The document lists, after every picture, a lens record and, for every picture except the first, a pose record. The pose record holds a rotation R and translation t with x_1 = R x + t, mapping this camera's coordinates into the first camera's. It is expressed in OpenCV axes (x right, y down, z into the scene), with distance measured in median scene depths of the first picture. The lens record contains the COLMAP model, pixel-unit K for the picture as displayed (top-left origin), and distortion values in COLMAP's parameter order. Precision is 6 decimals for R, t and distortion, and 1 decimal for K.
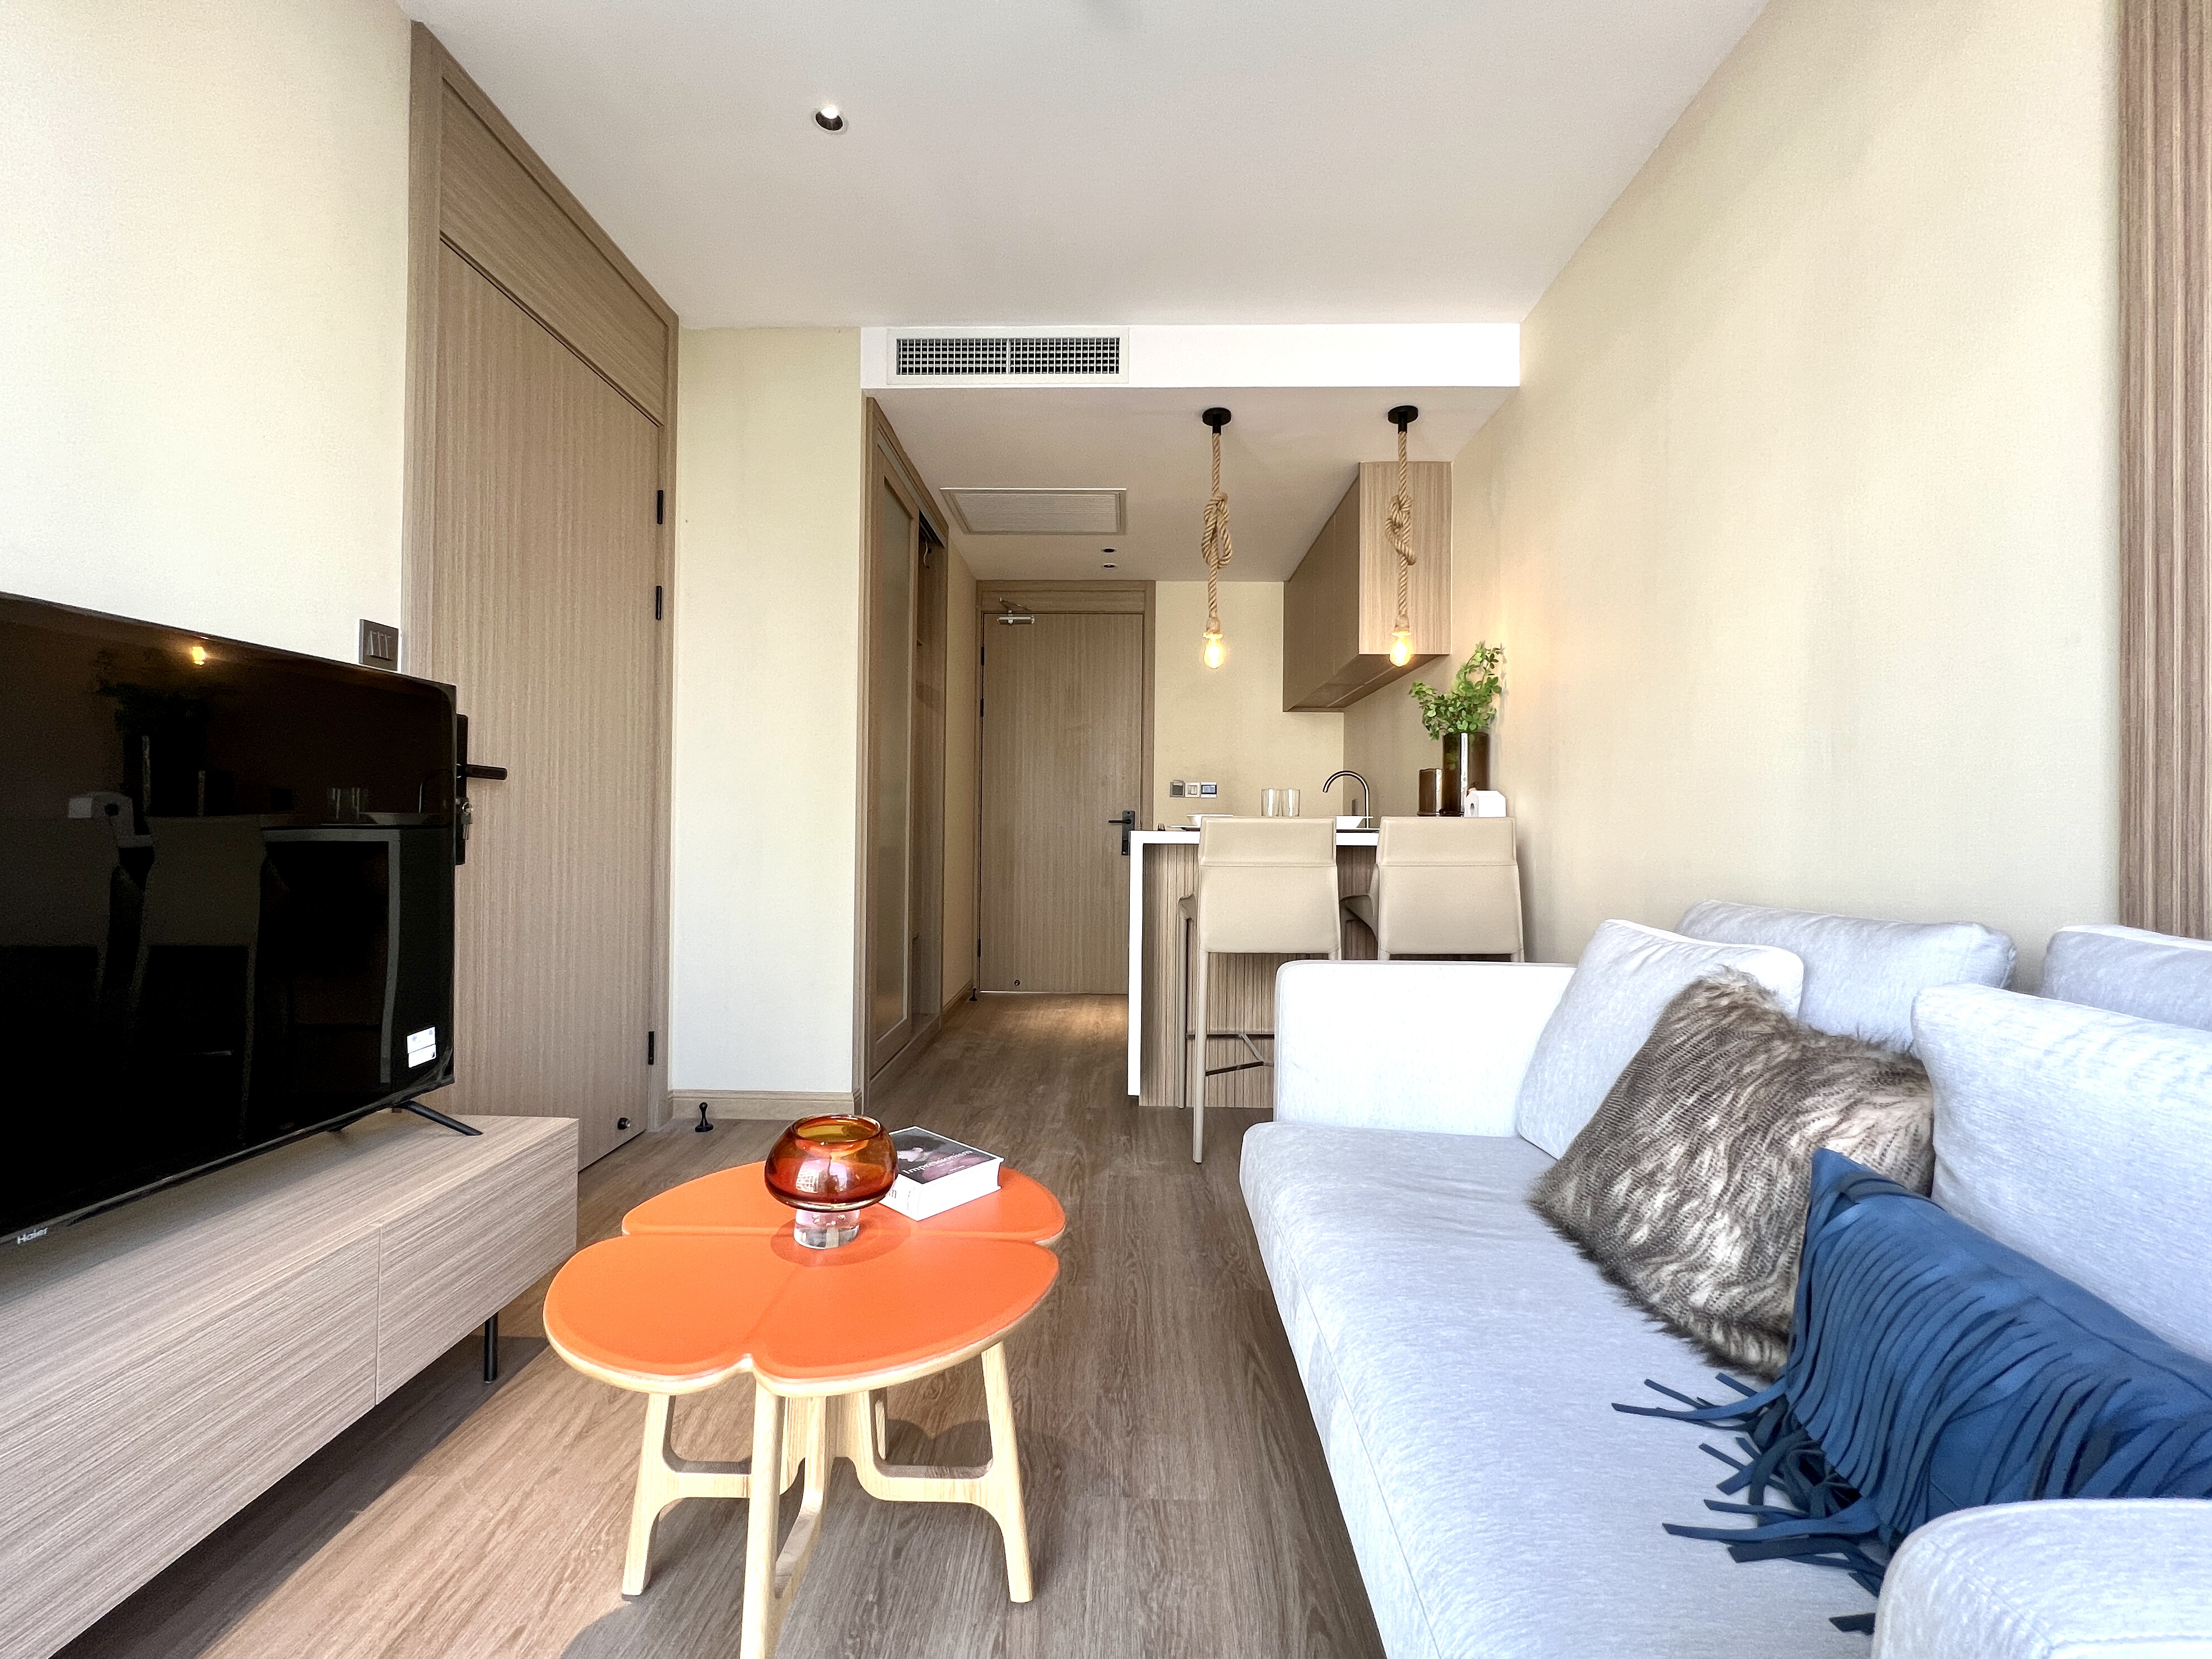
lens RADIAL K [[911.6, 0, 1101.2], [0, 911.6, 822.0], [0, 0, 1]] dist [0.001343, -0.000100]
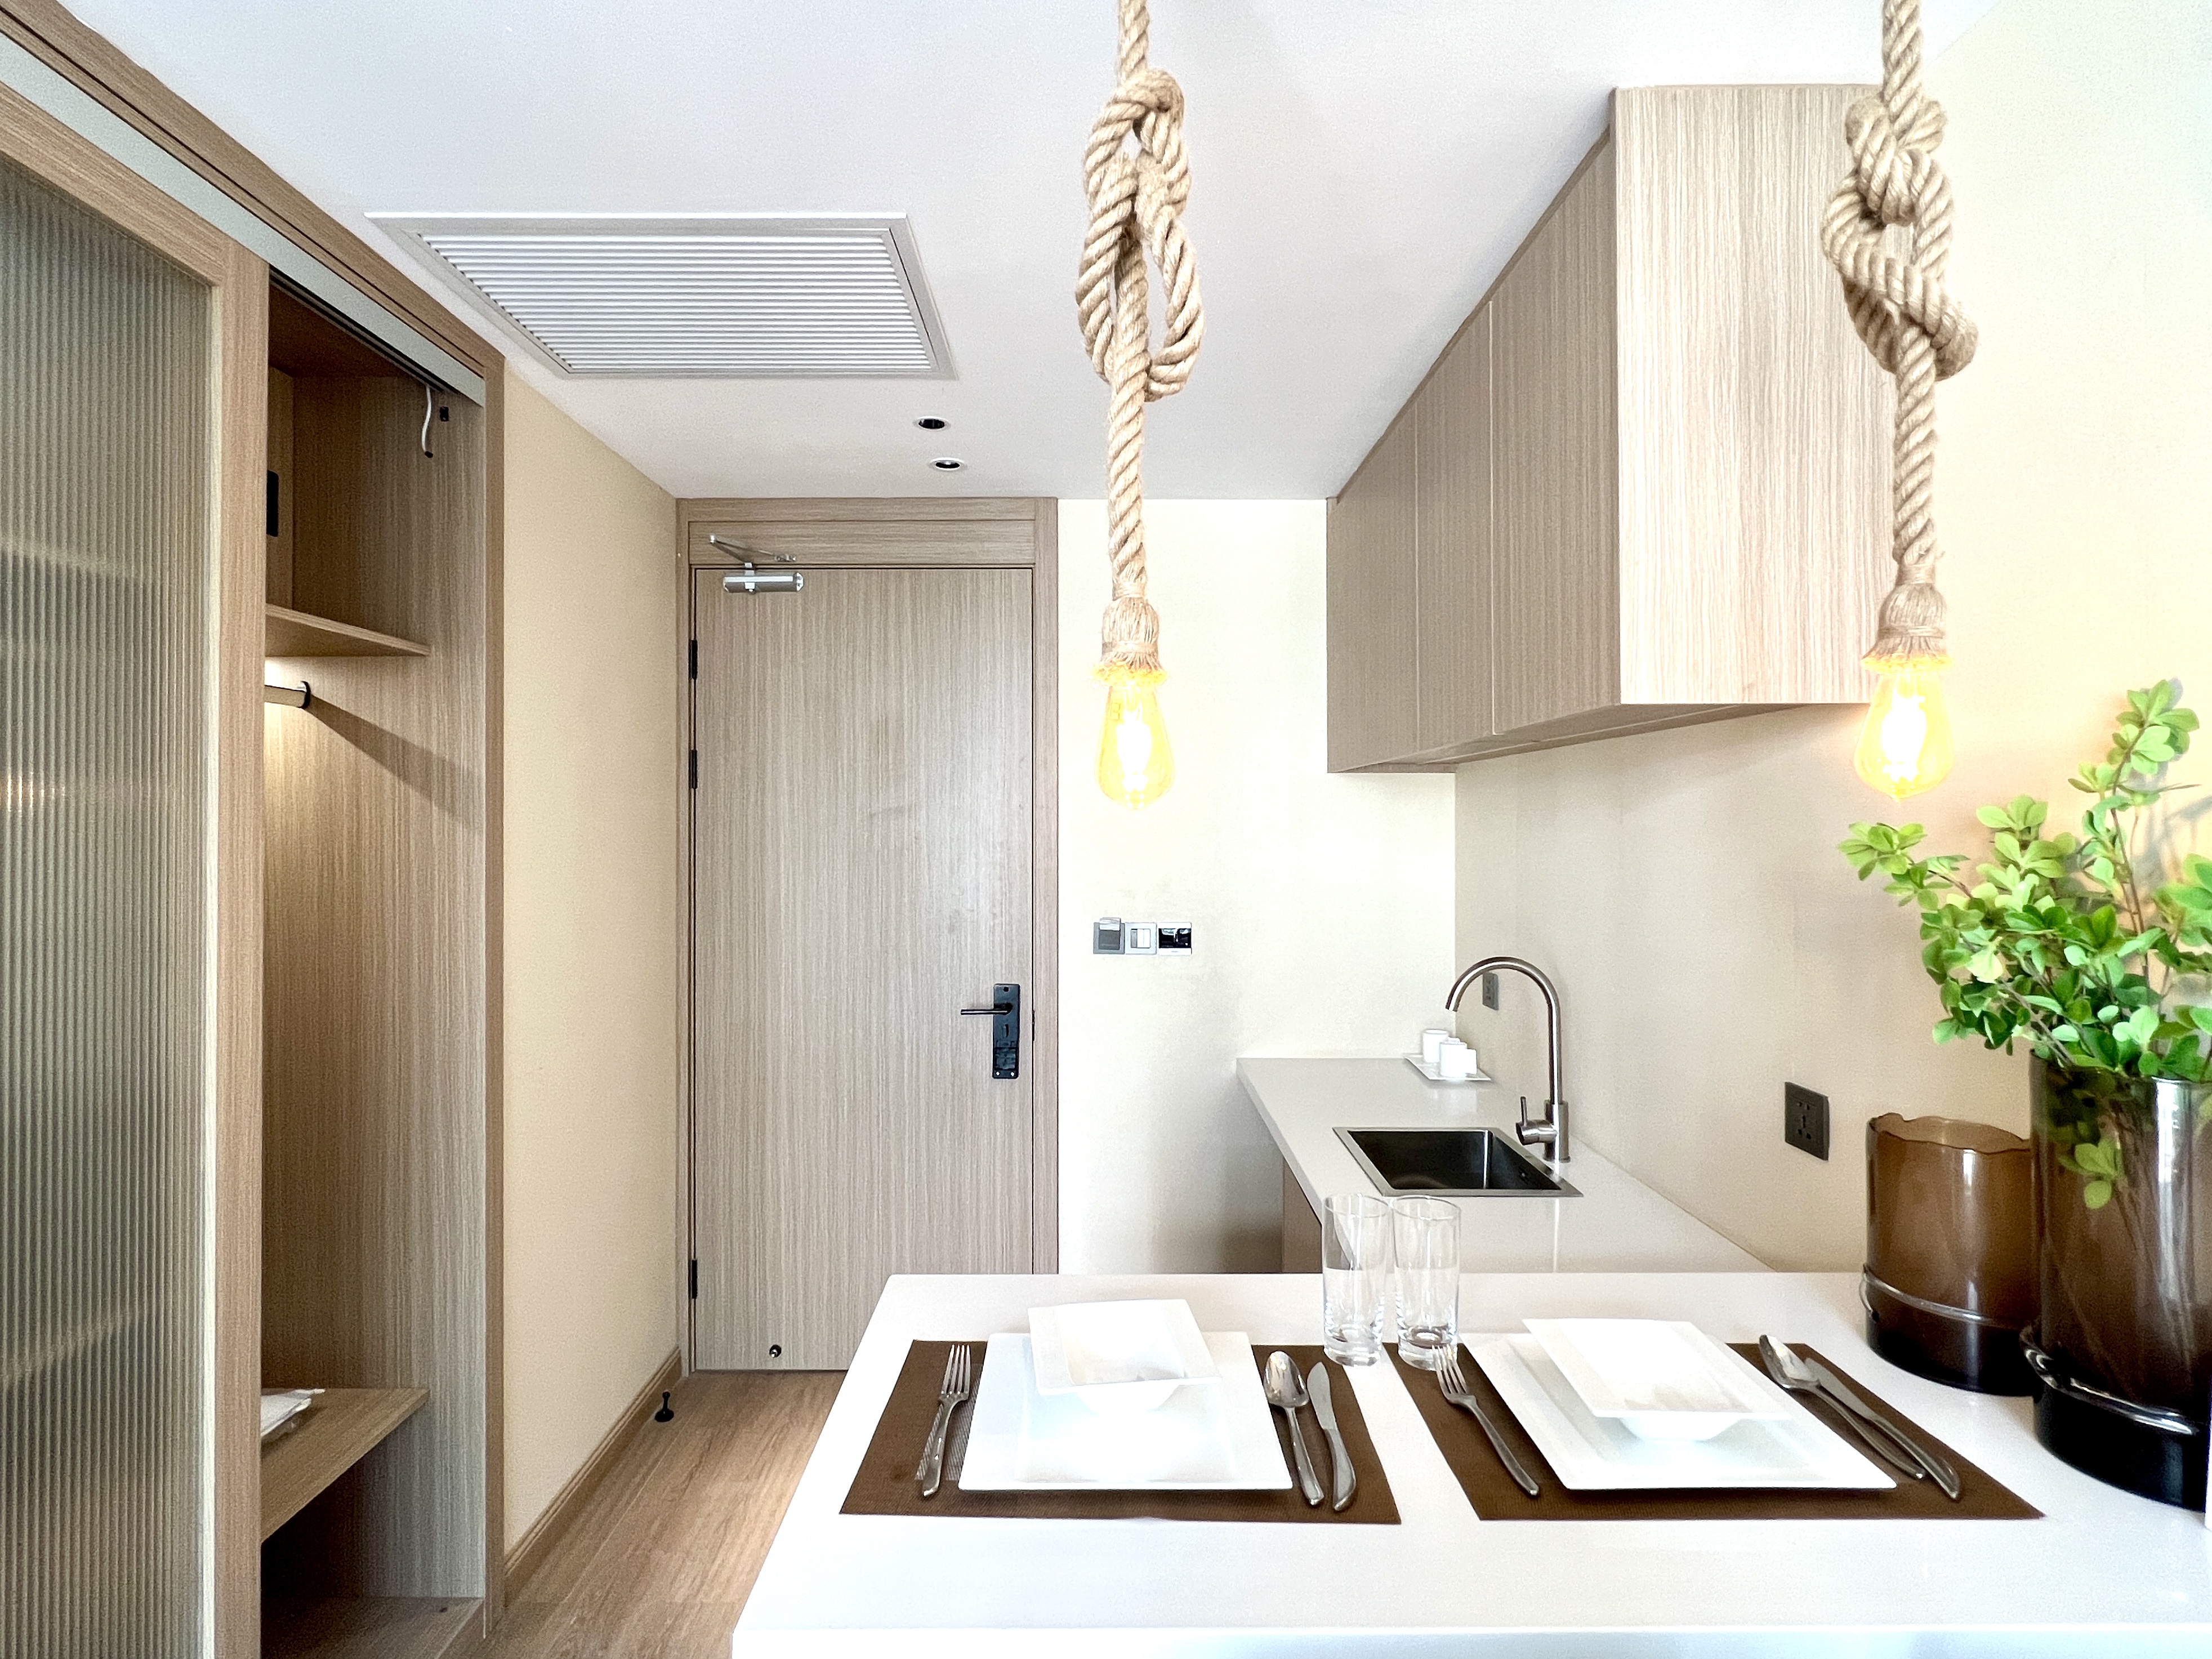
lens RADIAL K [[1099.5, 0, 1100.4], [0, 1099.5, 814.3], [0, 0, 1]] dist [-0.000960, 0.000311]
pose [[0.999589, -0.011343, 0.026311, 0.129554], [0.011284, 0.999933, 0.002403, -0.203801], [-0.026336, -0.002105, 0.999651, 0.858185]]
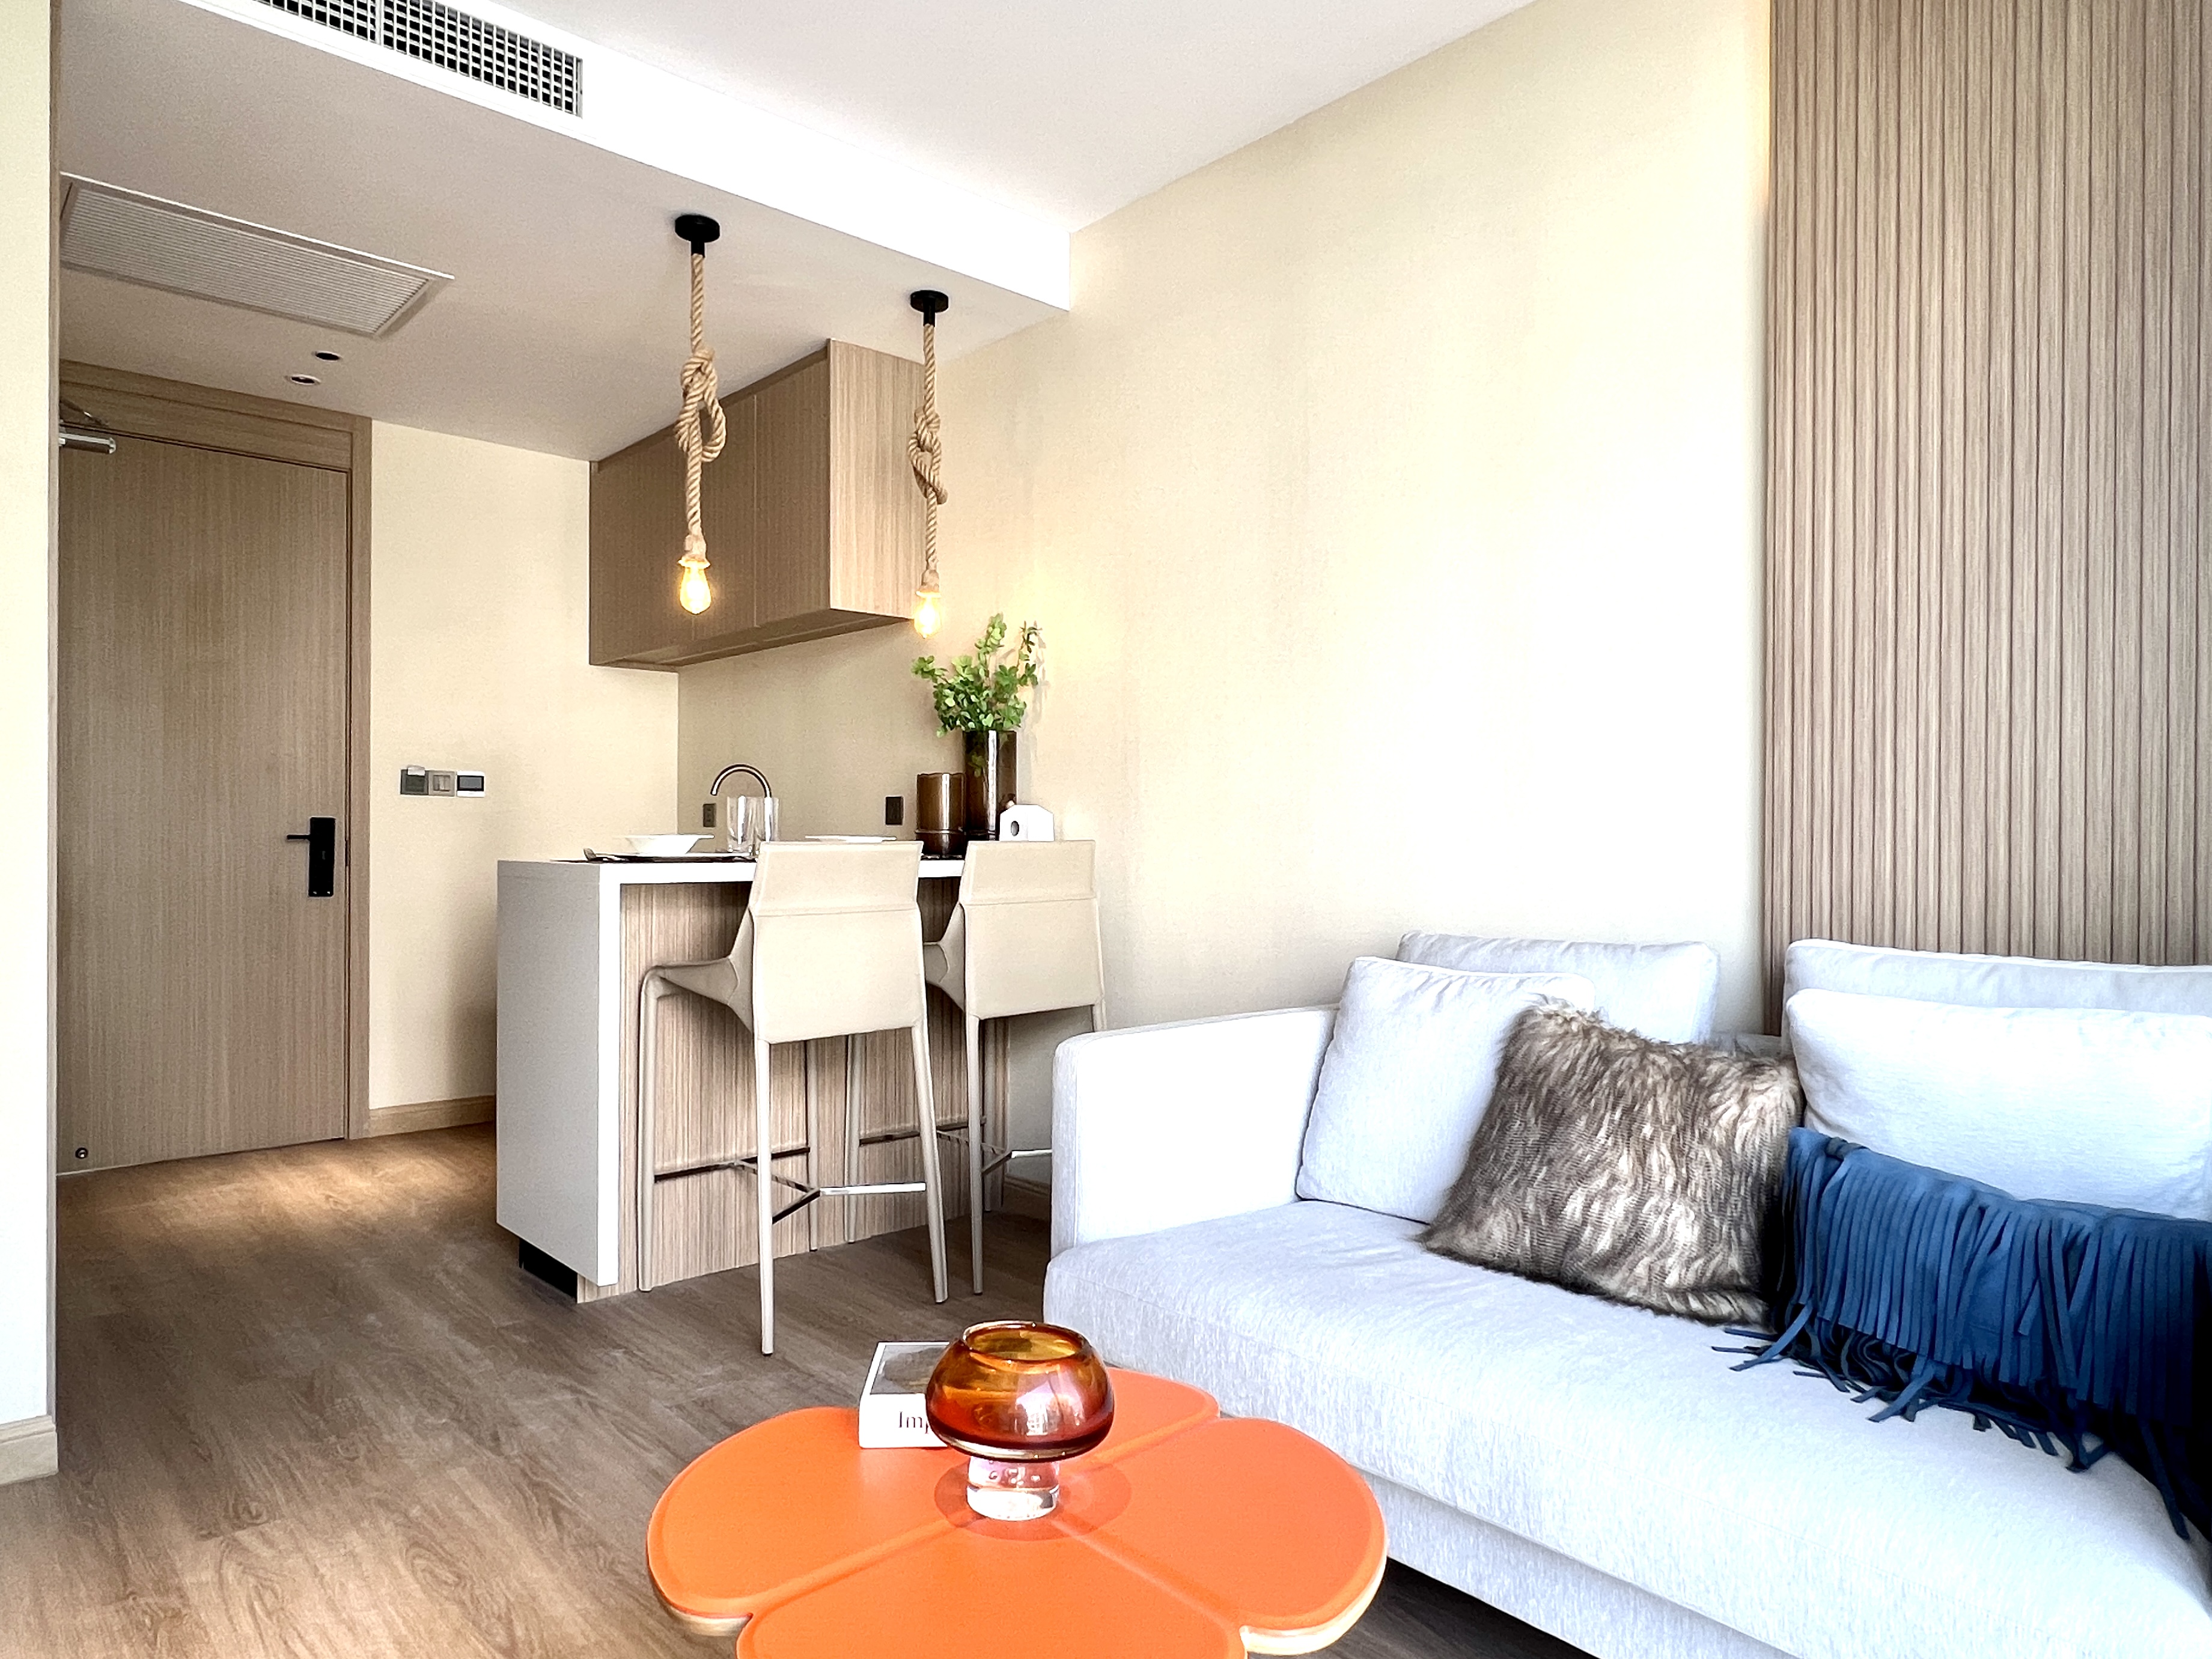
lens RADIAL K [[1376.4, 0, 1101.1], [0, 1376.4, 842.7], [0, 0, 1]] dist [0.002536, -0.000974]
pose [[0.720830, -0.007745, 0.693069, -0.428059], [-0.003954, 0.999875, 0.015286, -0.023568], [-0.693101, -0.013759, 0.720709, 0.096572]]
